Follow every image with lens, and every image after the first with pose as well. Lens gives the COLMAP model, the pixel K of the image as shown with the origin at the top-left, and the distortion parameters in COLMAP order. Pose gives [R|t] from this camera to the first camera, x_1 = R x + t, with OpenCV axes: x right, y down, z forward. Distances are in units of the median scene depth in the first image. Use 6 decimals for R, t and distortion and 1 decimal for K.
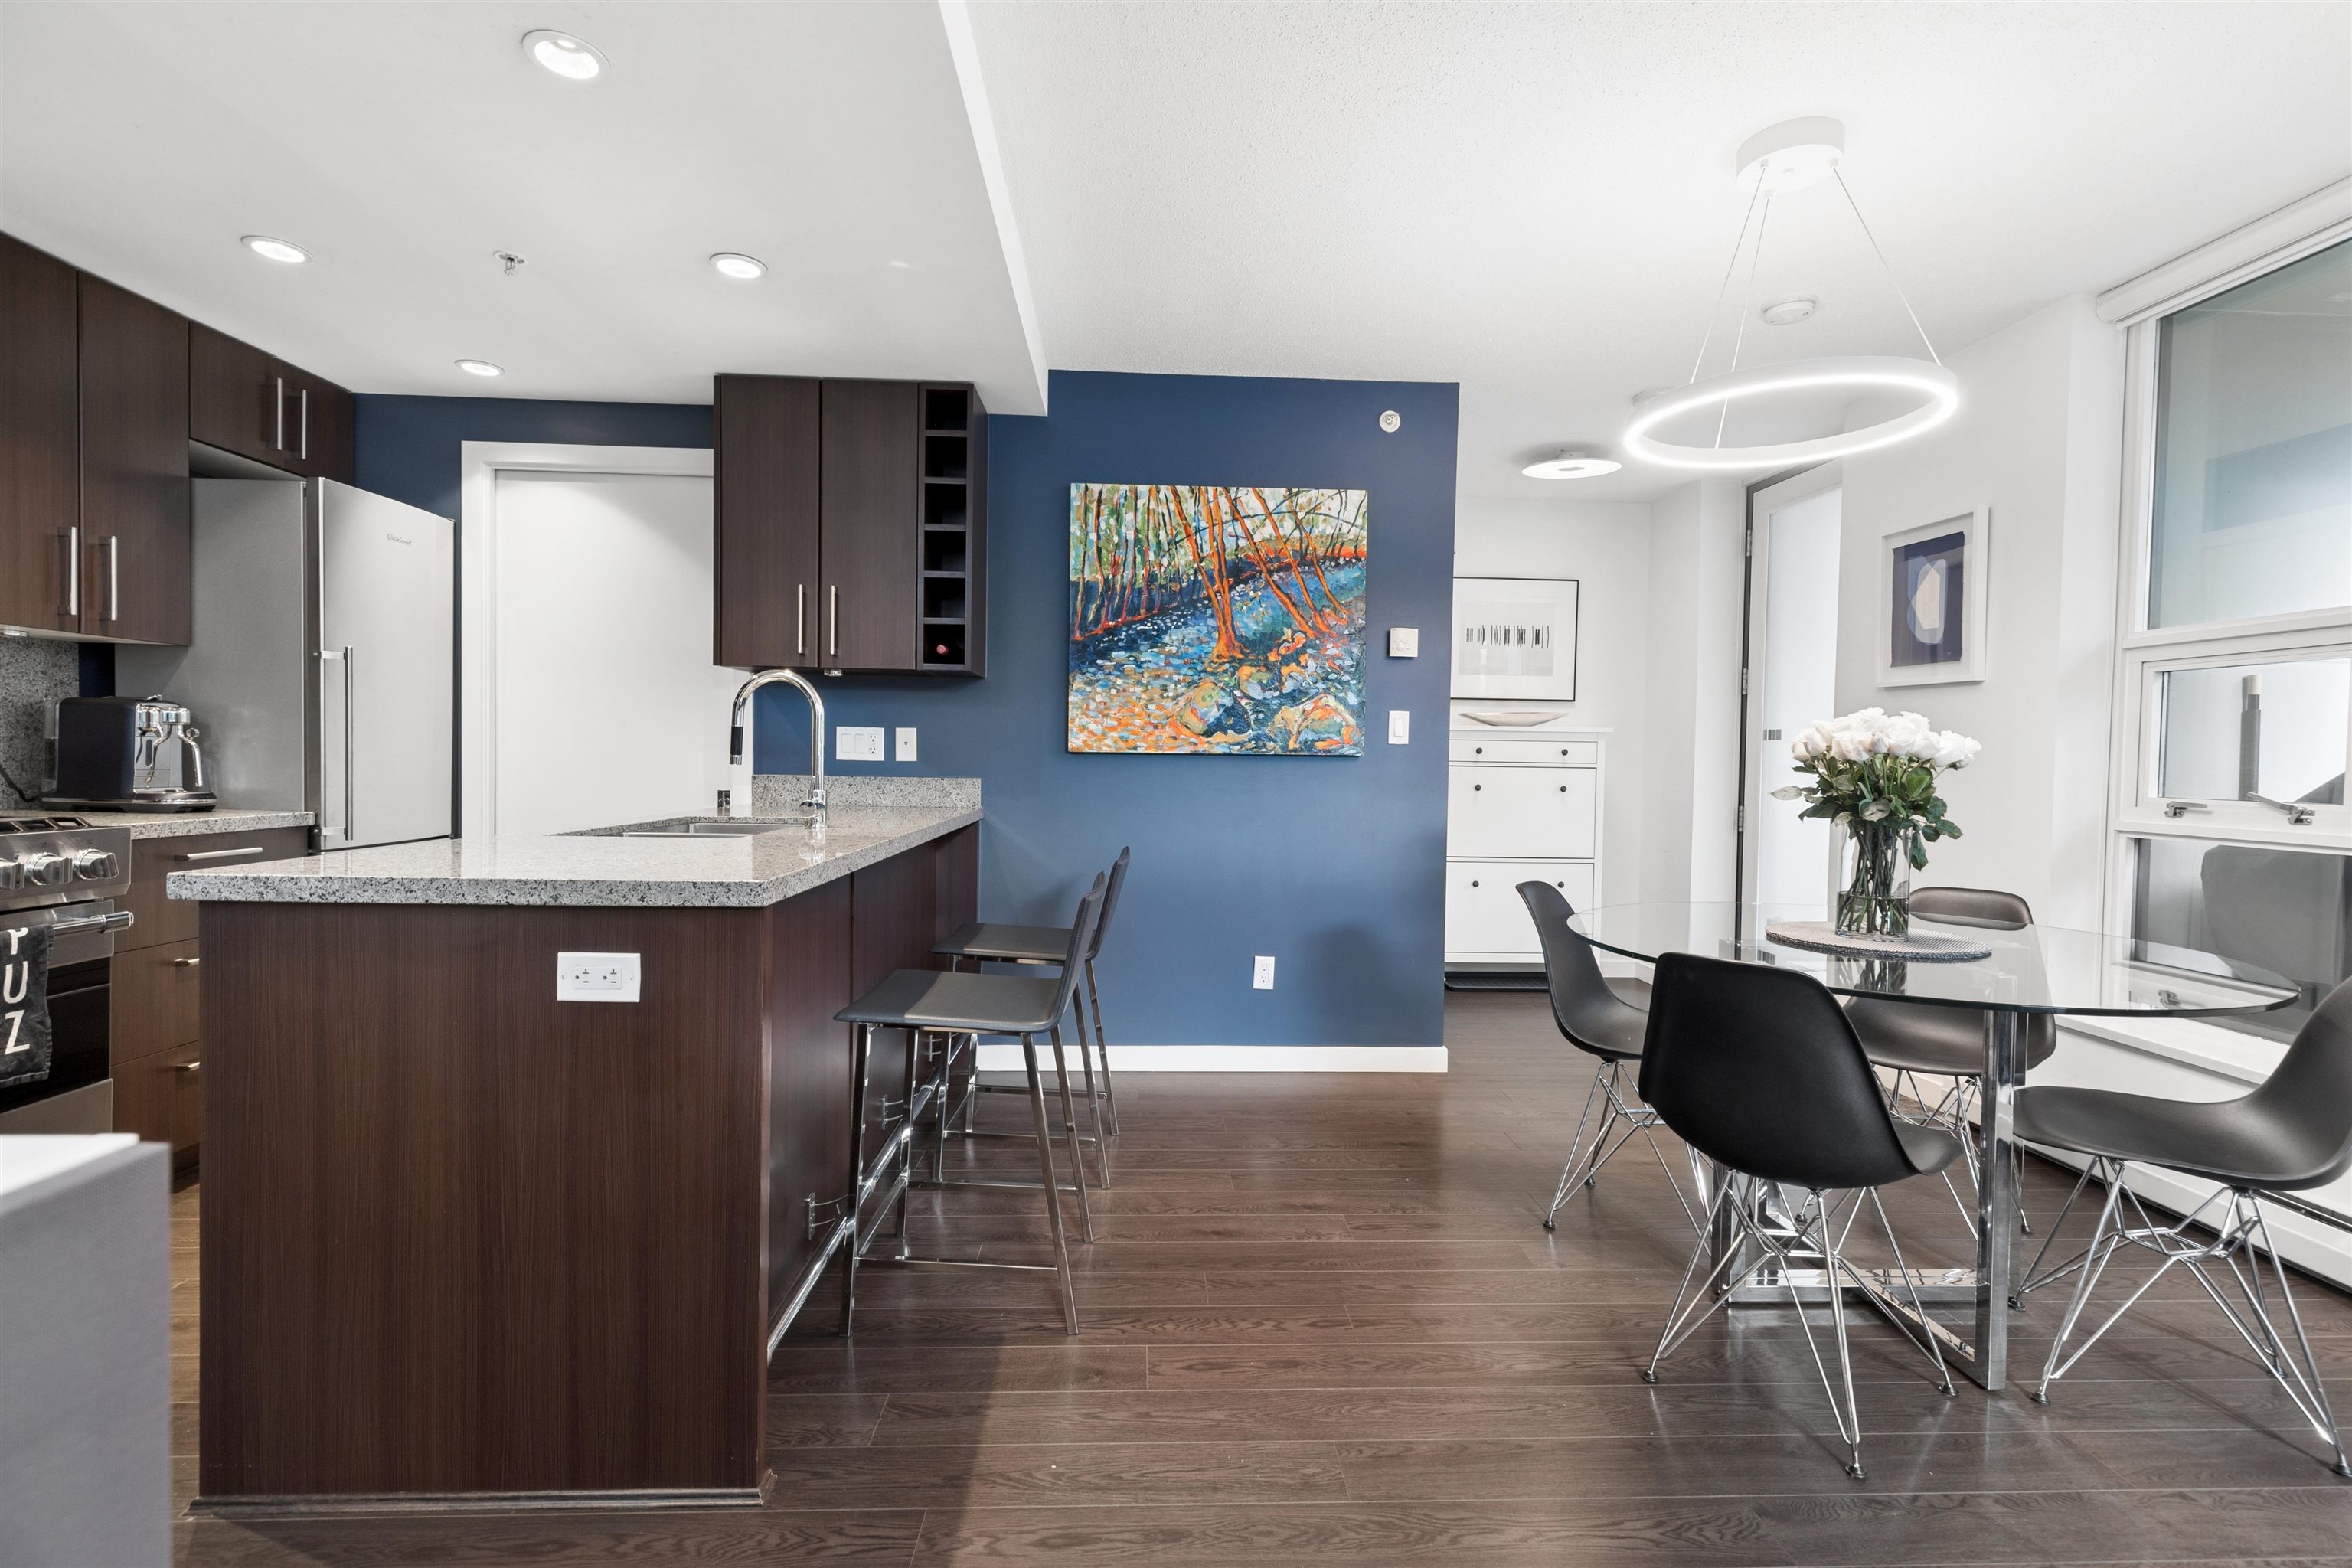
lens RADIAL K [[1059.9, 0, 1183.5], [0, 1059.9, 784.0], [0, 0, 1]] dist [0.007344, -0.000228]
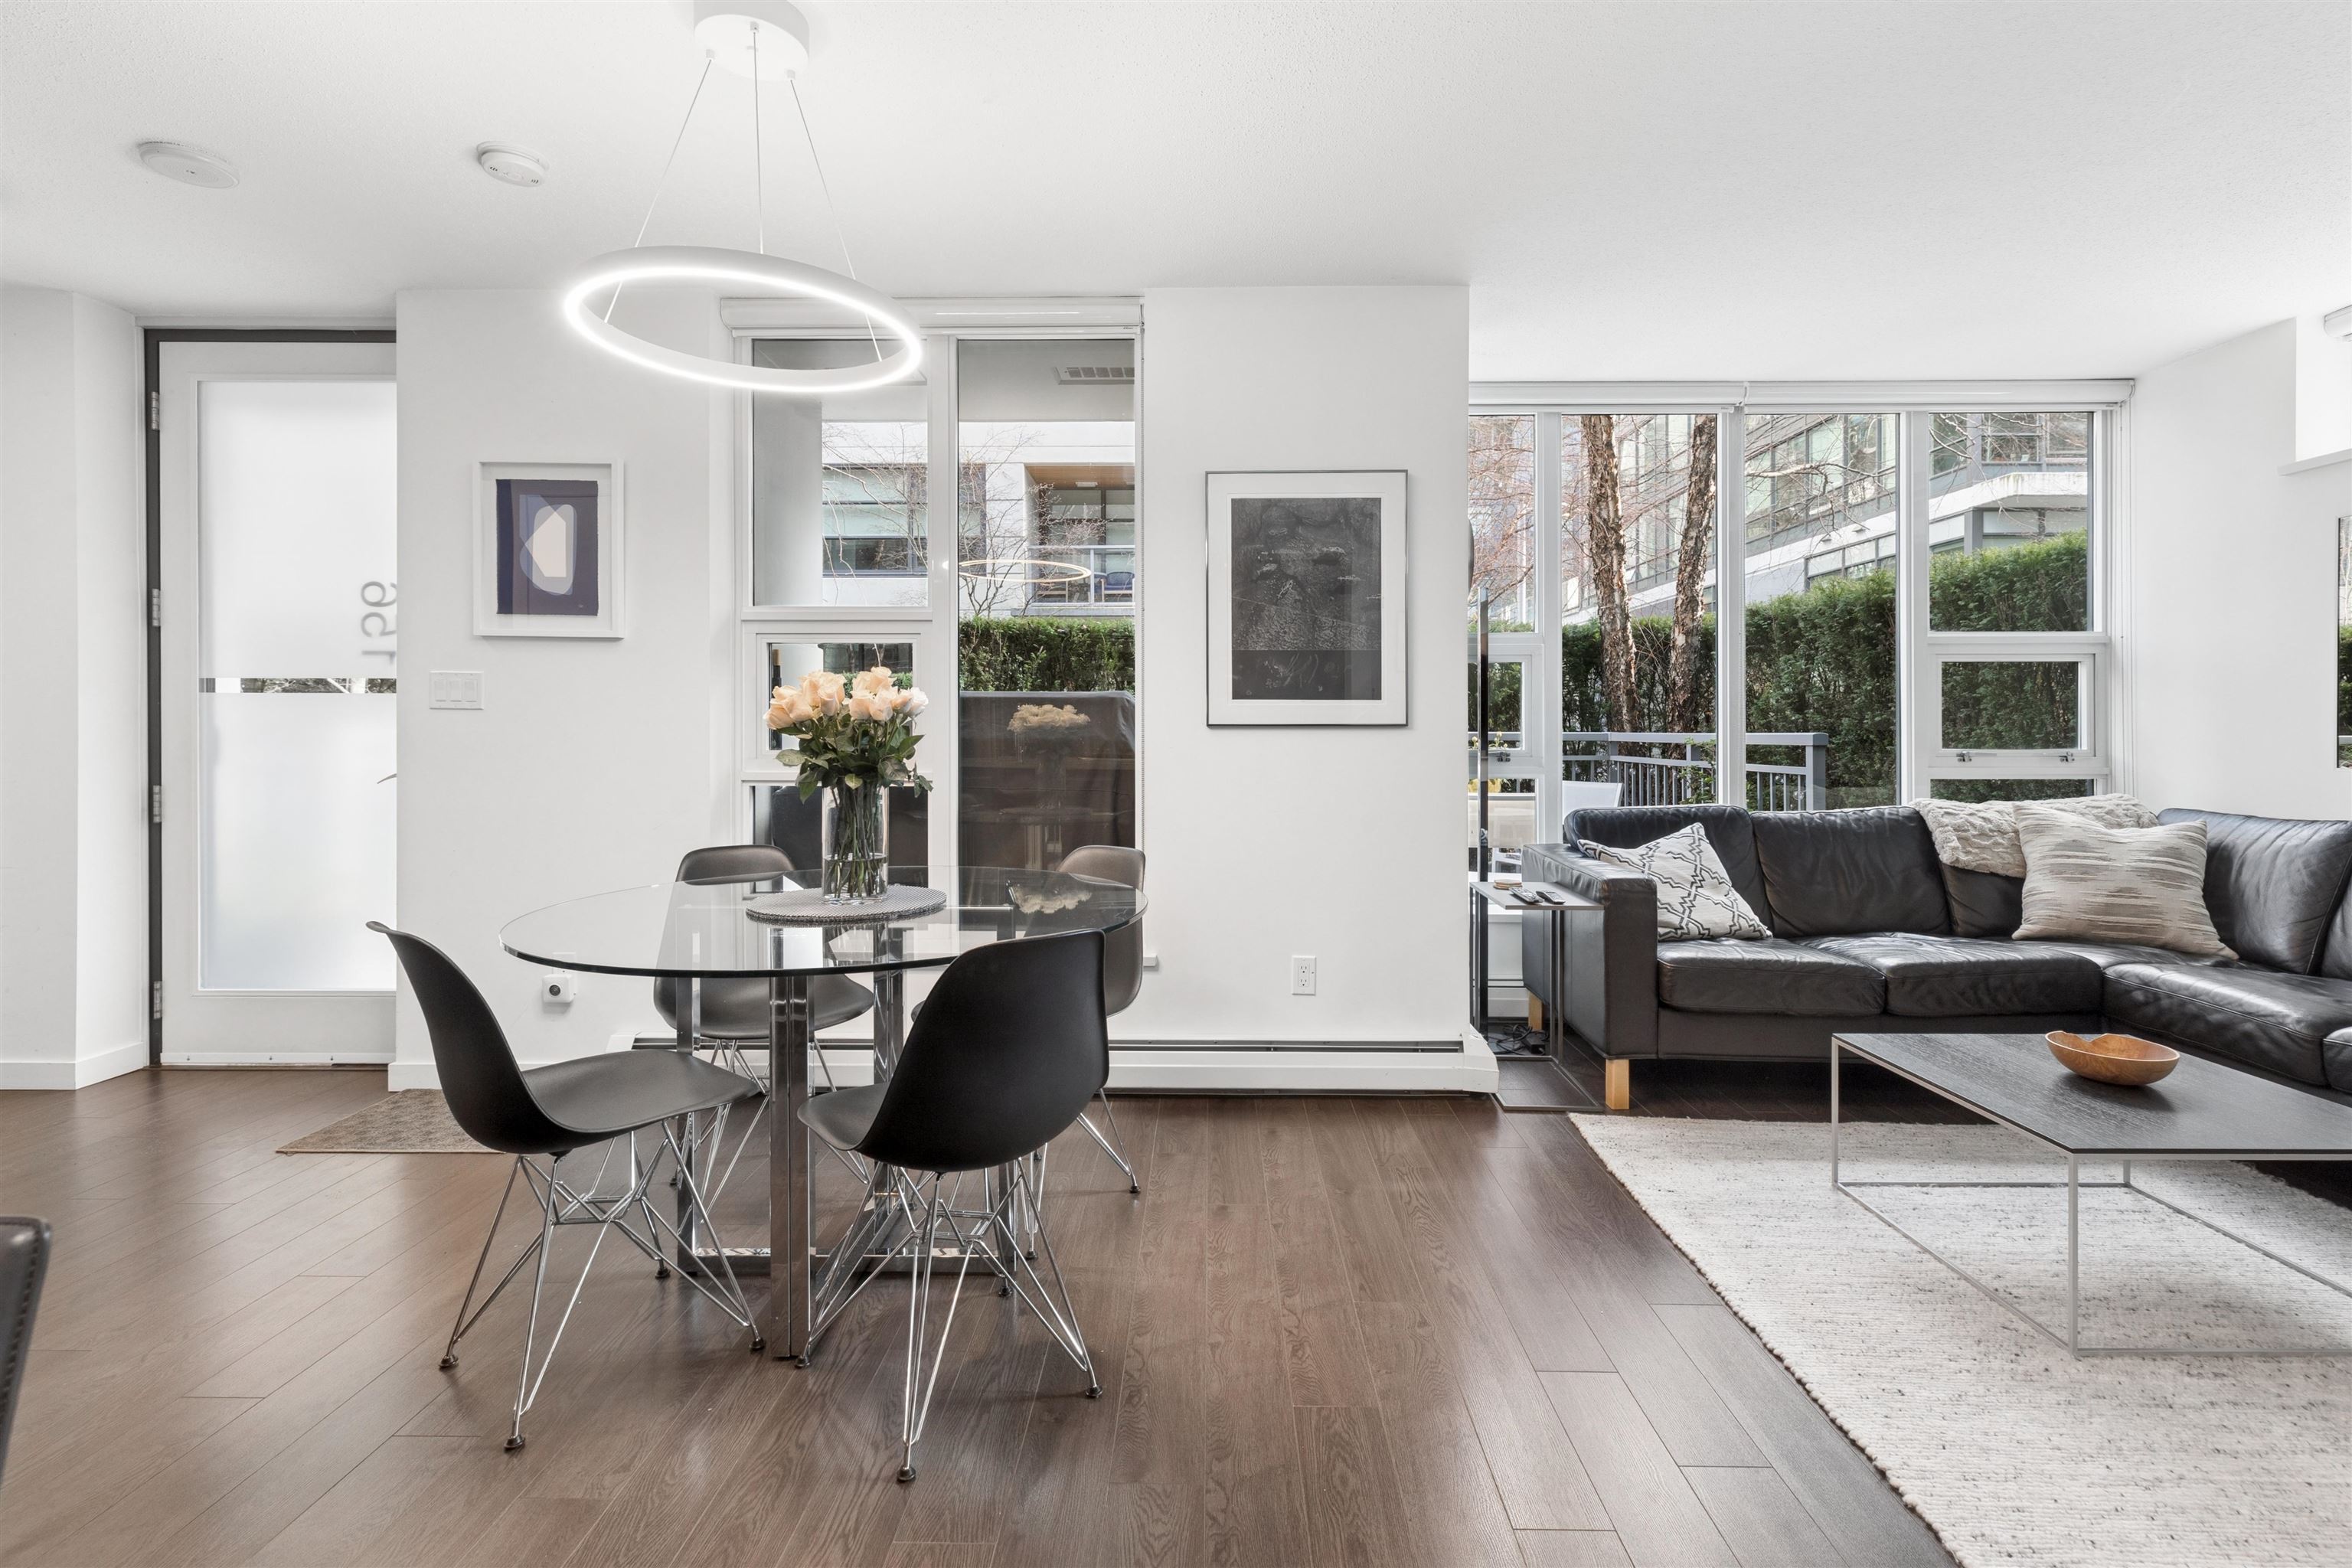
lens RADIAL K [[1079.2, 0, 1192.8], [0, 1079.2, 727.7], [0, 0, 1]] dist [0.004479, -0.000754]
pose [[0.059690, -0.012747, 0.998136, -0.194458], [0.025760, 0.999605, 0.011225, -0.010860], [-0.997885, 0.025042, 0.059994, 0.373325]]
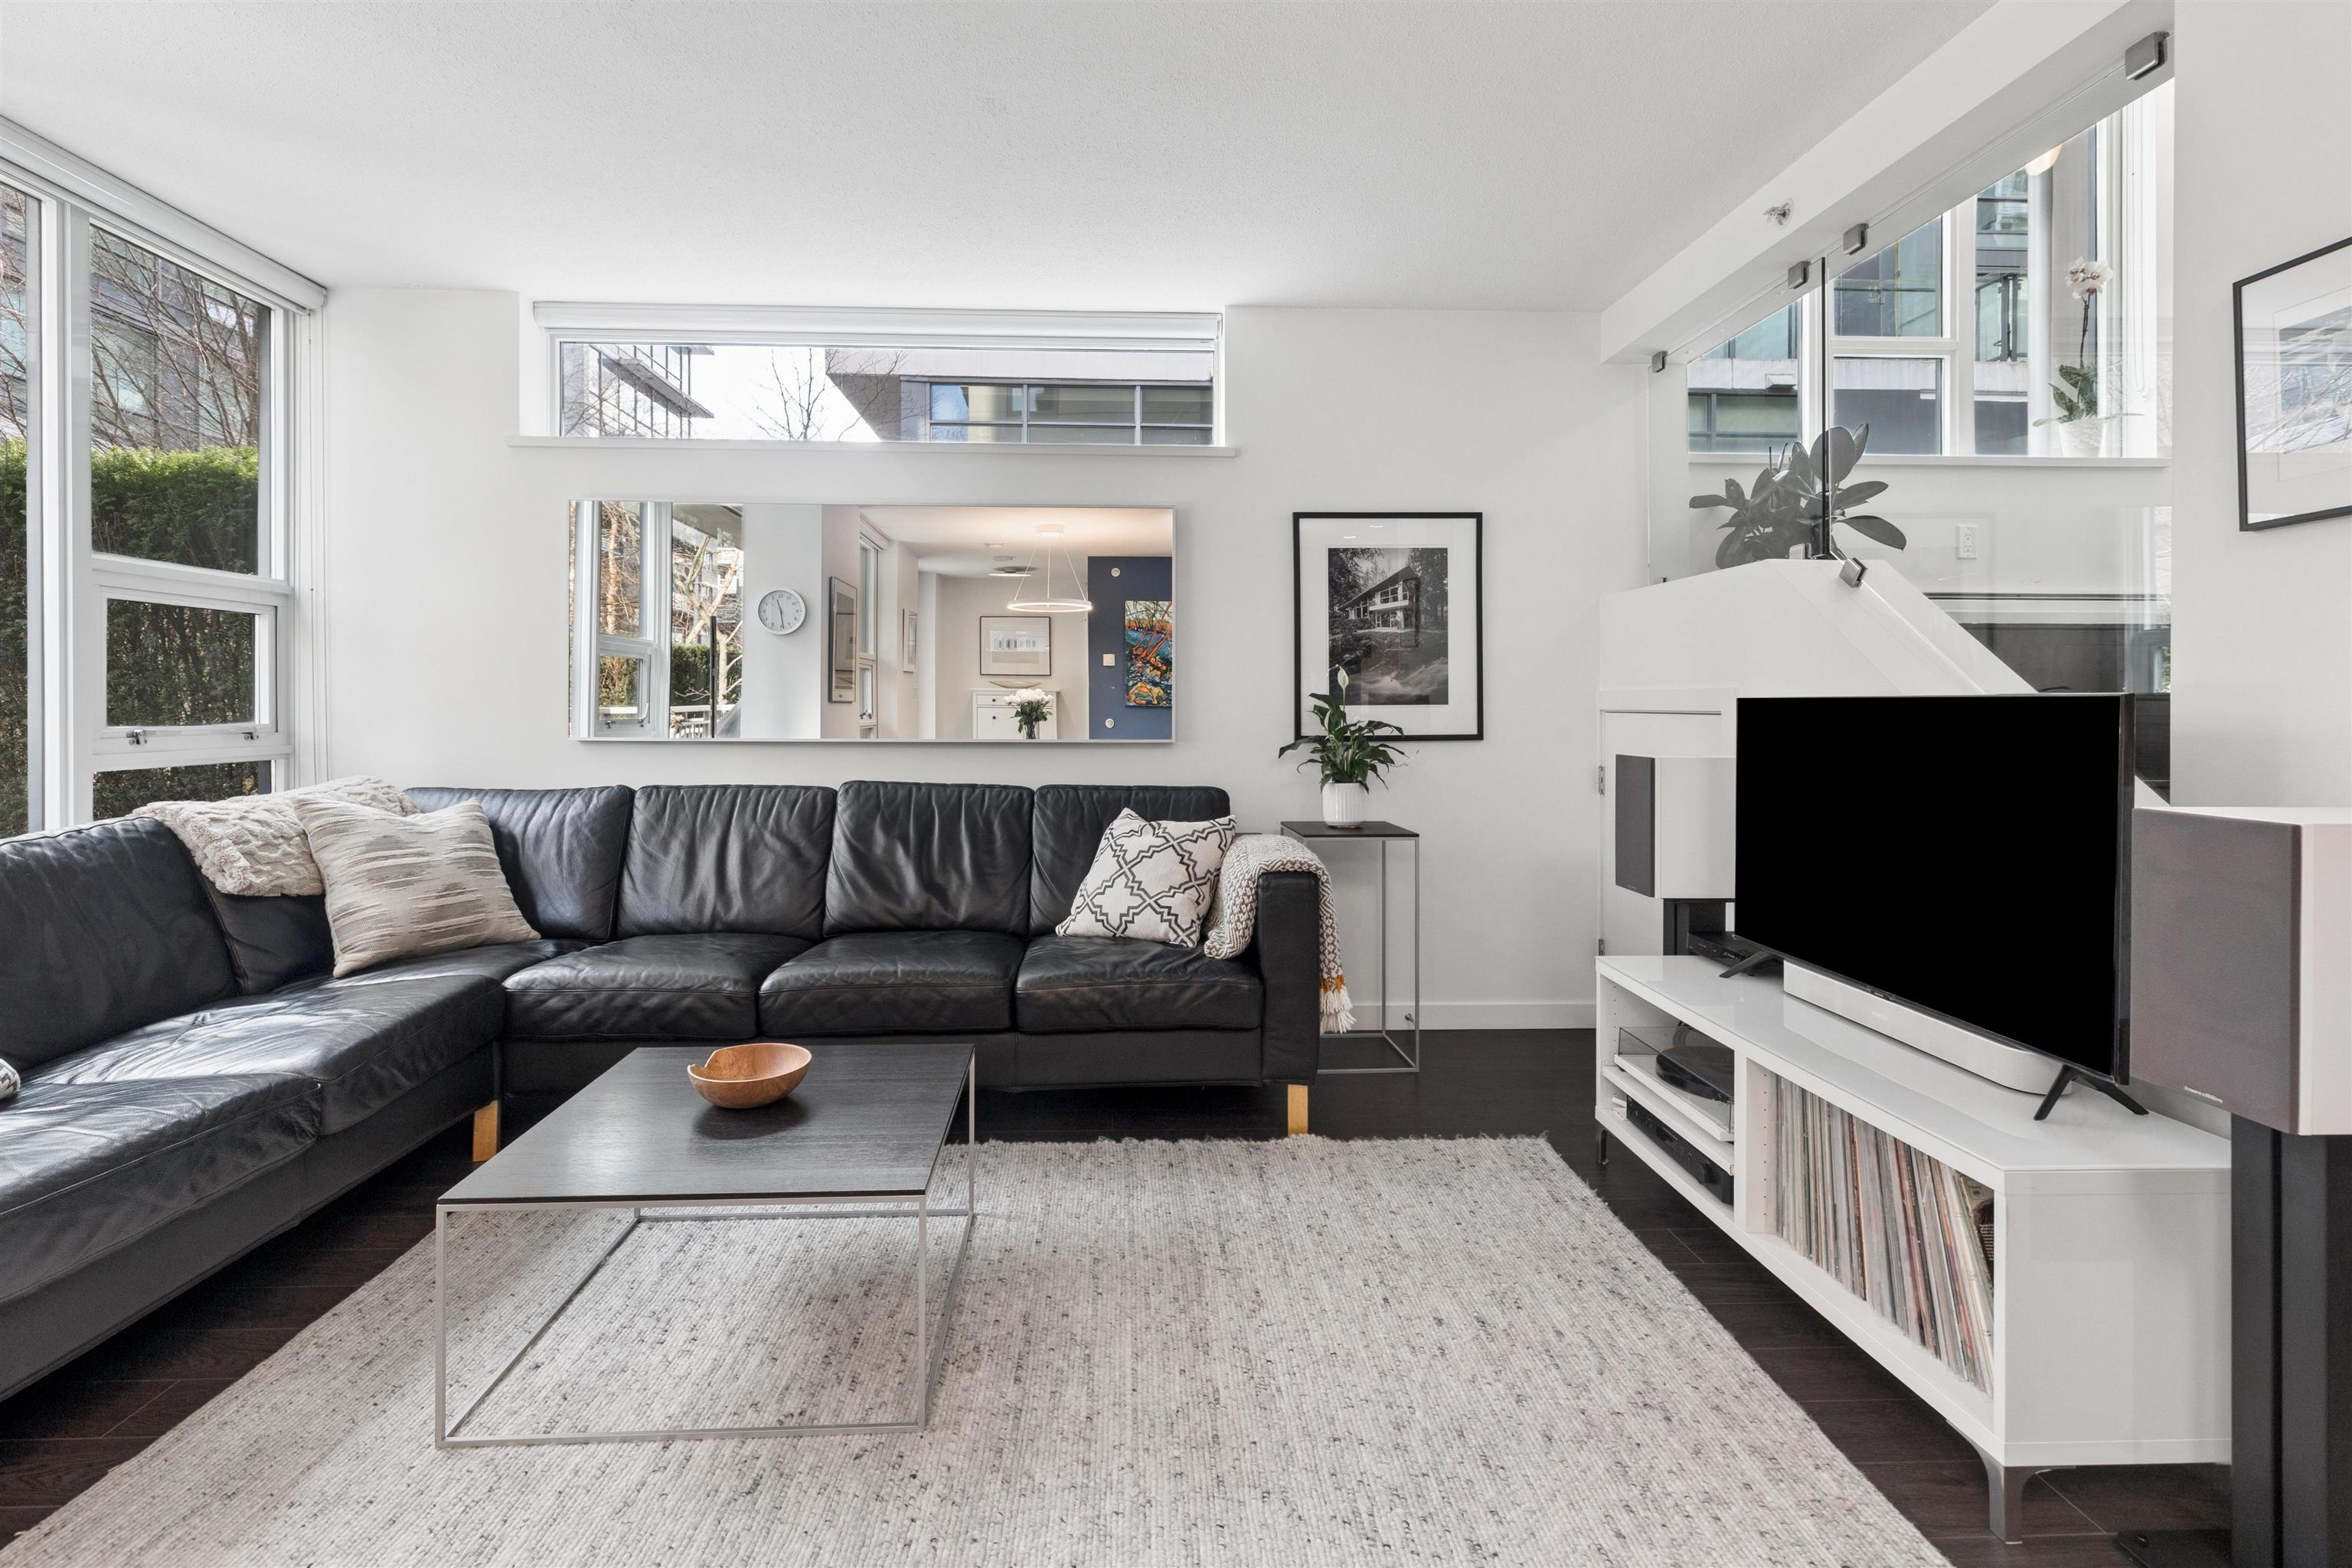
lens RADIAL K [[1093.1, 0, 1153.4], [0, 1093.1, 702.2], [0, 0, 1]] dist [0.002442, 0.000025]
pose [[-0.999807, -0.019562, 0.001800, 0.253004], [-0.019515, 0.999543, 0.023078, -0.005466], [-0.002250, 0.023038, -0.999732, 0.433919]]
